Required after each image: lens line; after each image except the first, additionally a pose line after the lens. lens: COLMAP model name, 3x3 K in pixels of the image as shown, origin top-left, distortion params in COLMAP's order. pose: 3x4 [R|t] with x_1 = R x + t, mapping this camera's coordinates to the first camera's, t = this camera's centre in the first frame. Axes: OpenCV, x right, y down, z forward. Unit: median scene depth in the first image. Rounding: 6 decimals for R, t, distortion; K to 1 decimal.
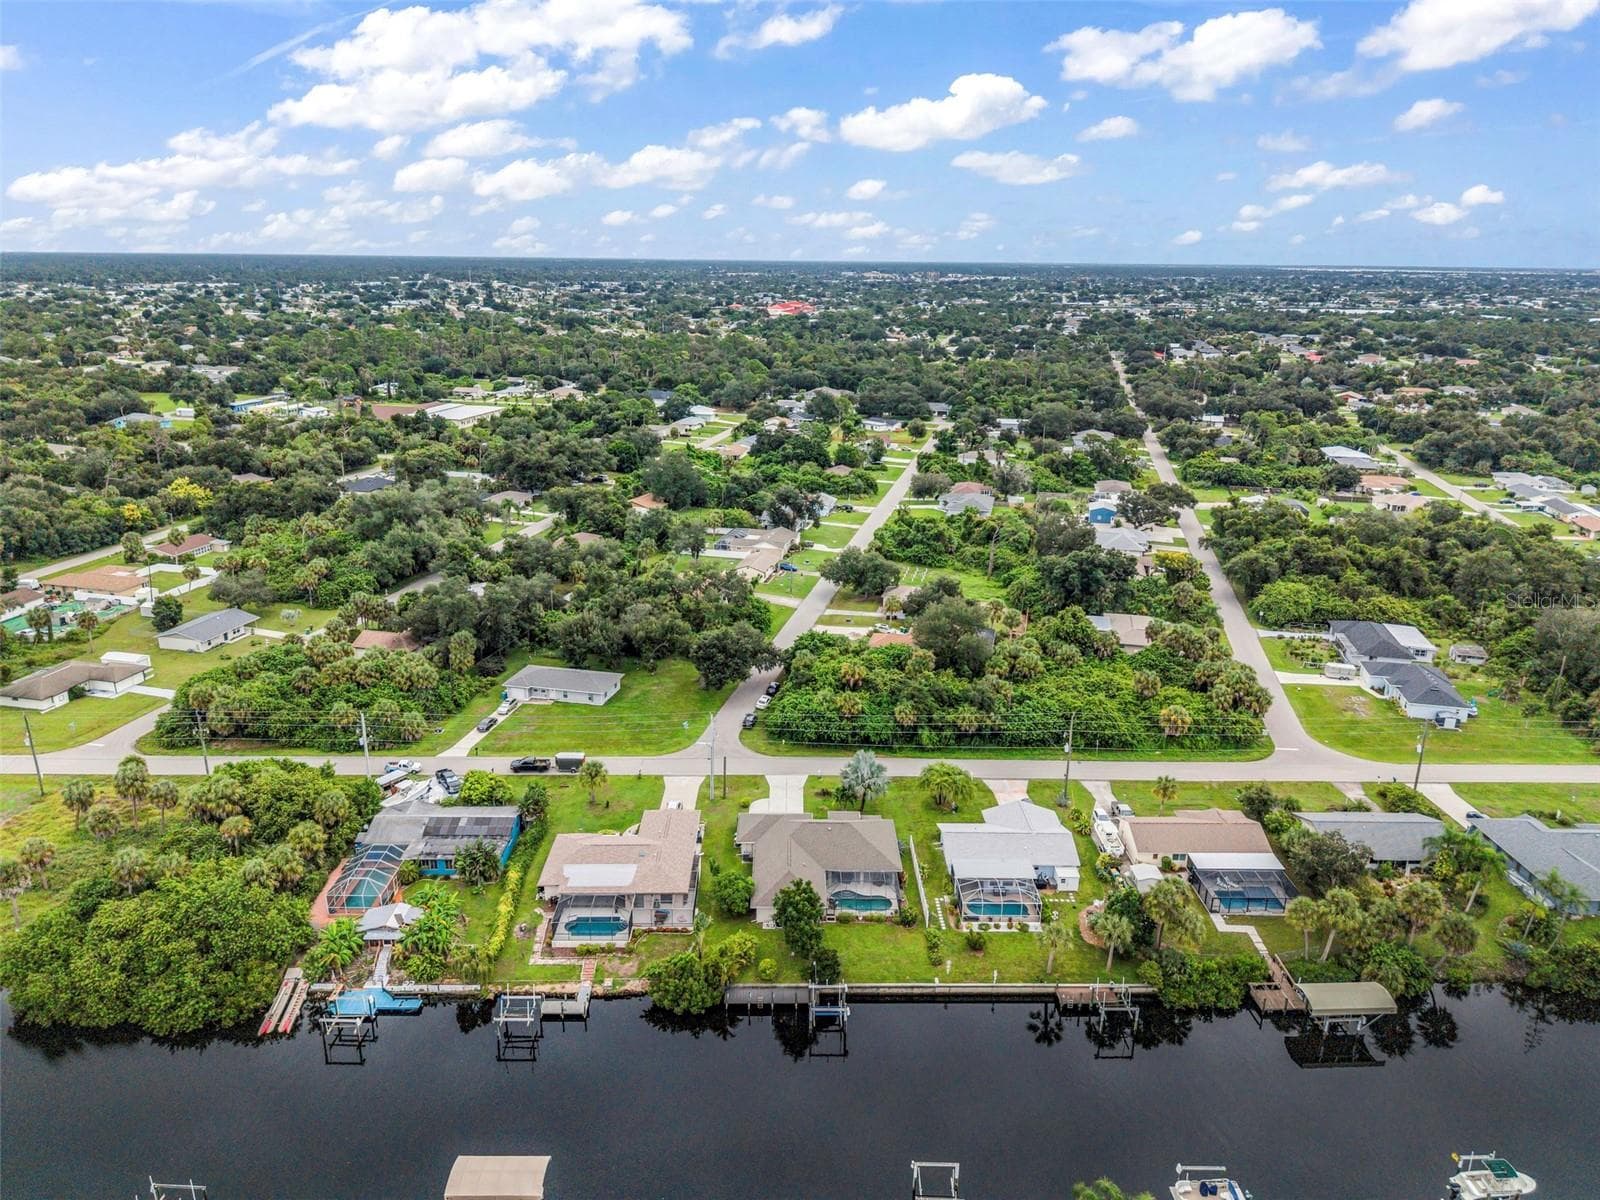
lens RADIAL K [[1077.7, 0, 794.5], [0, 1077.7, 569.1], [0, 0, 1]] dist [0.100967, -0.144194]
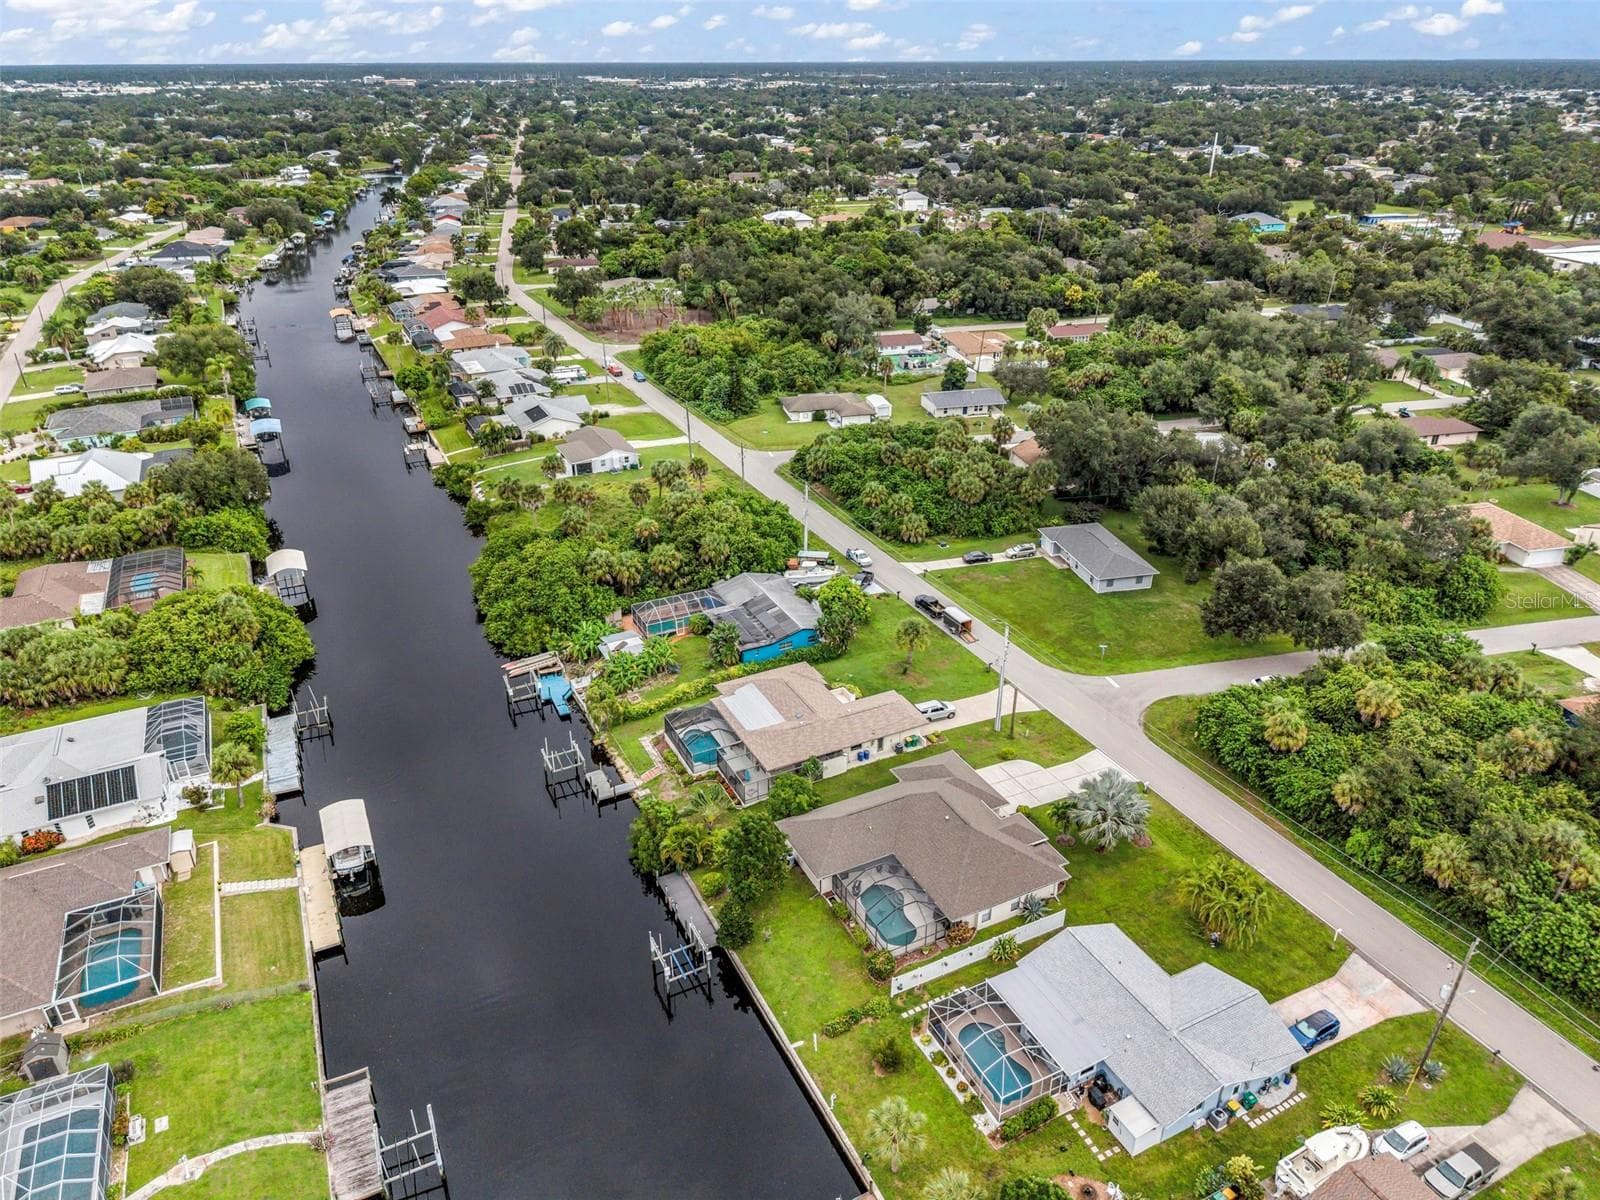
lens RADIAL K [[1069.7, 0, 800.0], [0, 1069.7, 600.0], [0, 0, 1]] dist [0.065009, -0.097380]
pose [[0.439678, 0.393184, -0.807521, 0.411136], [-0.240977, 0.917765, 0.315655, -0.075756], [0.865224, 0.055807, 0.498269, 0.450889]]
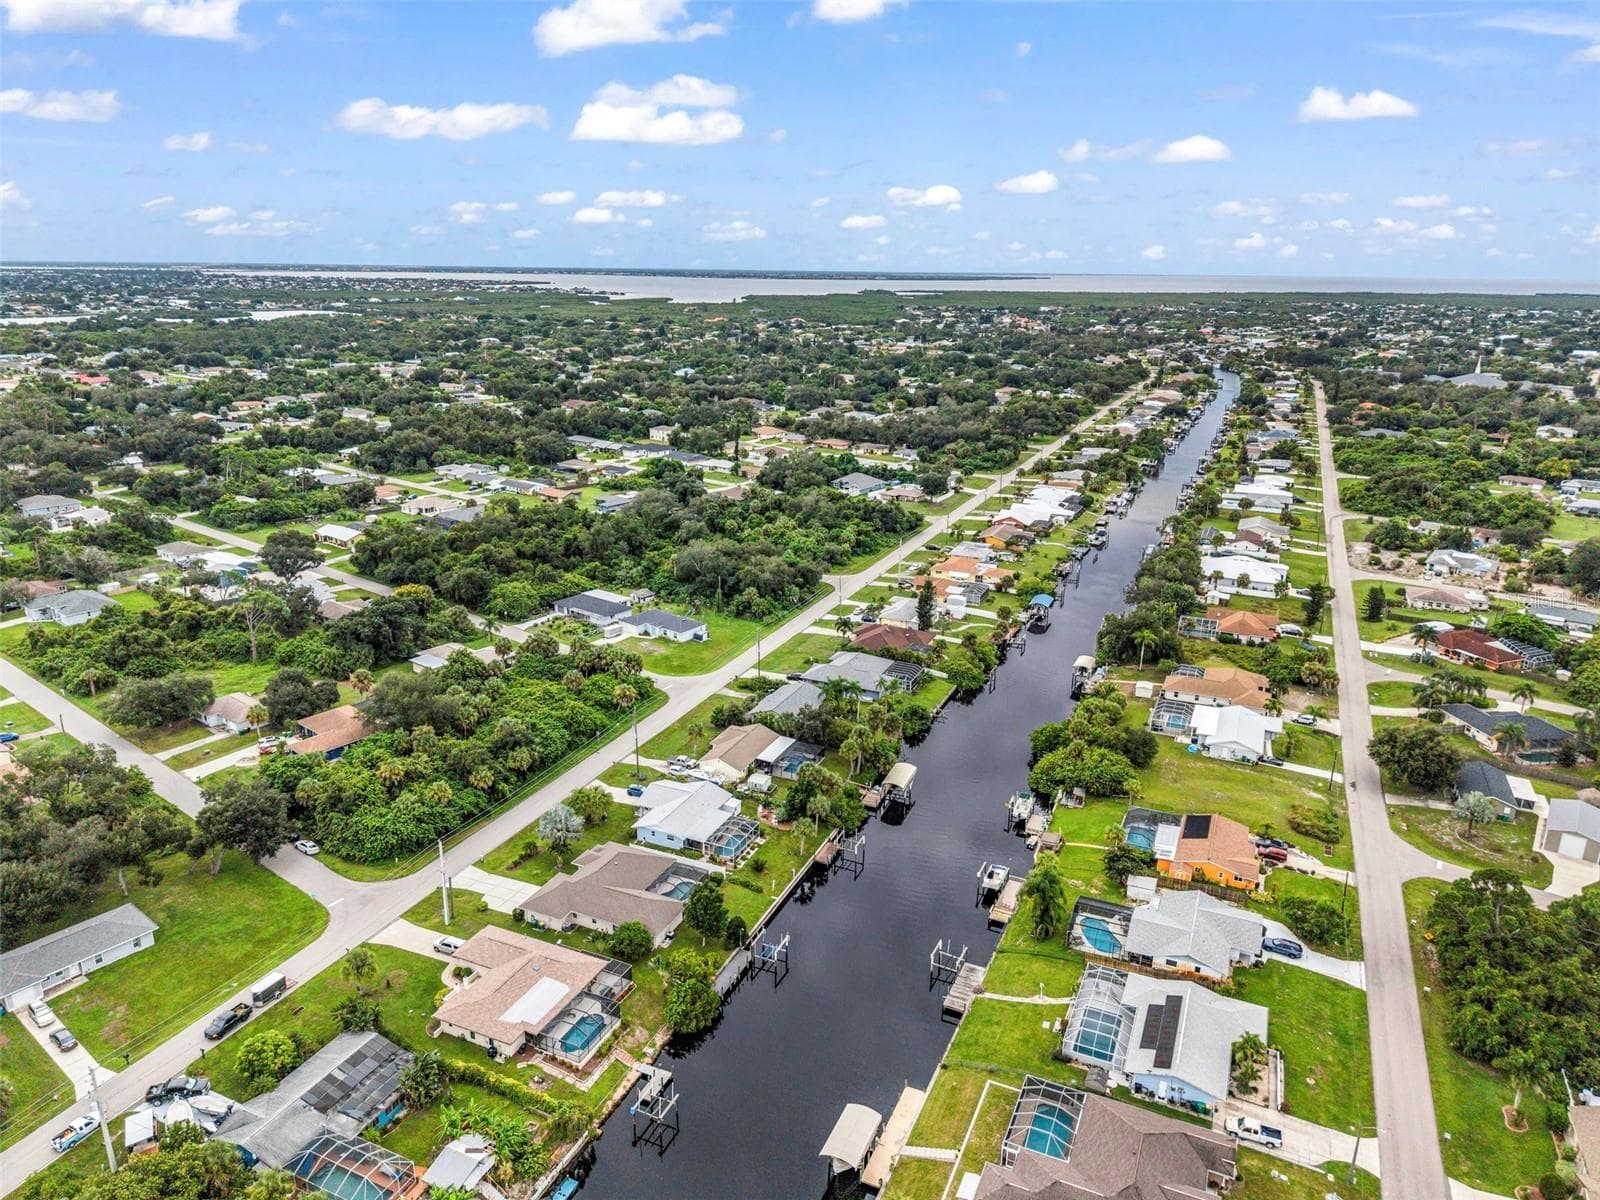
lens RADIAL K [[1067.9, 0, 798.4], [0, 1067.9, 596.2], [0, 0, 1]] dist [0.036845, -0.040955]
pose [[0.417596, -0.271091, 0.867250, -0.657874], [0.243561, 0.952924, 0.180592, -0.158634], [-0.875381, 0.135814, 0.463965, 0.206751]]
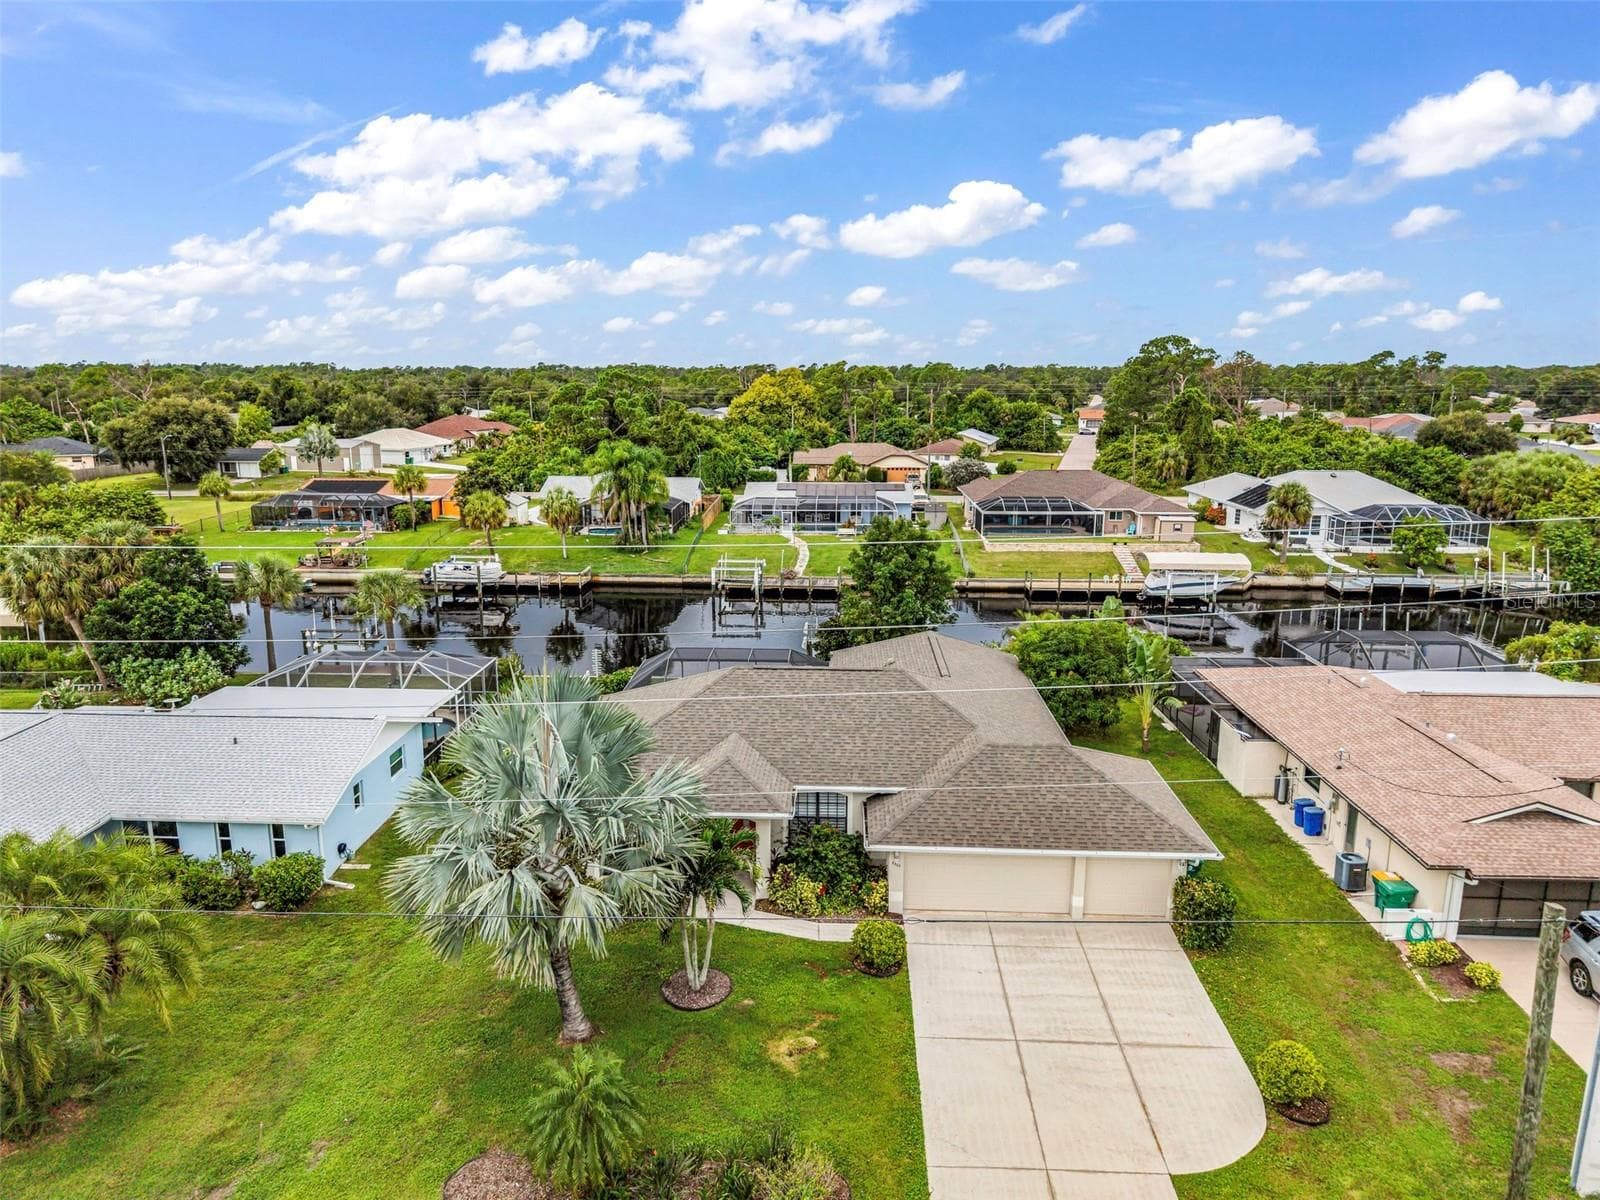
lens RADIAL K [[1067.9, 0, 798.4], [0, 1067.9, 596.2], [0, 0, 1]] dist [0.036845, -0.040955]
pose [[-0.998806, -0.020718, 0.044234, 0.018765], [0.002333, 0.884316, 0.466883, 0.074347], [-0.048790, 0.466429, -0.883212, 1.008608]]
